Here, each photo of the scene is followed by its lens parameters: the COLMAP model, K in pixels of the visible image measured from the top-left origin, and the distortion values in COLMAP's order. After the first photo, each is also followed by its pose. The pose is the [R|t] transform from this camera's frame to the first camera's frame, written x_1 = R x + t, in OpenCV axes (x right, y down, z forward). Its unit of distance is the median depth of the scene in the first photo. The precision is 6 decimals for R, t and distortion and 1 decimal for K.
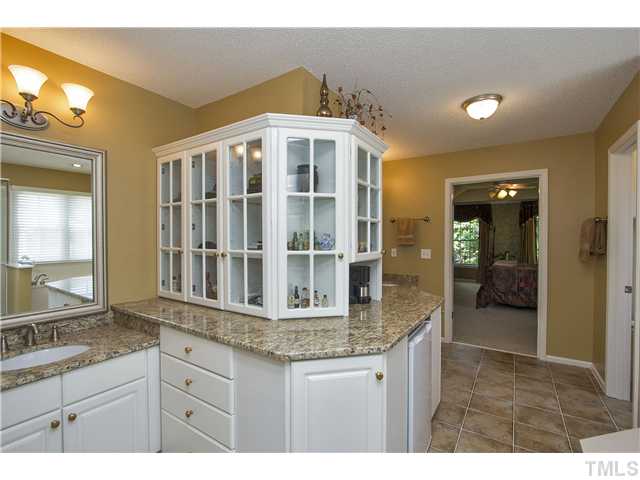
lens RADIAL K [[298.1, 0, 317.0], [0, 298.1, 246.4], [0, 0, 1]] dist [-0.002500, -0.000276]
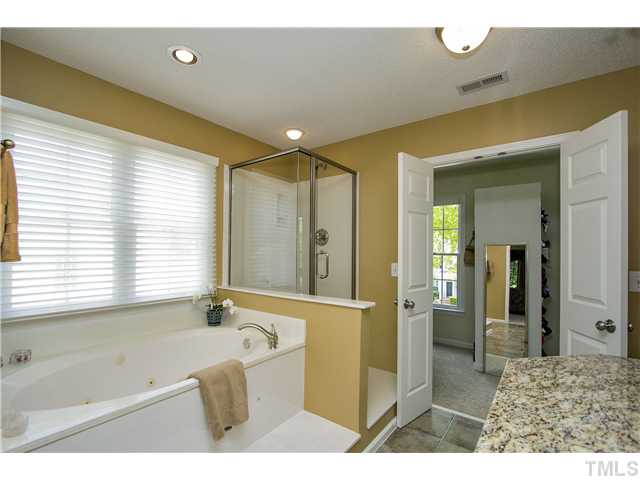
lens RADIAL K [[298.1, 0, 317.0], [0, 298.1, 246.4], [0, 0, 1]] dist [-0.002500, -0.000276]
pose [[-0.998589, -0.007017, 0.052637, 0.722858], [-0.006611, 0.999947, 0.007871, -0.023961], [-0.052690, 0.007512, -0.998583, 1.789137]]
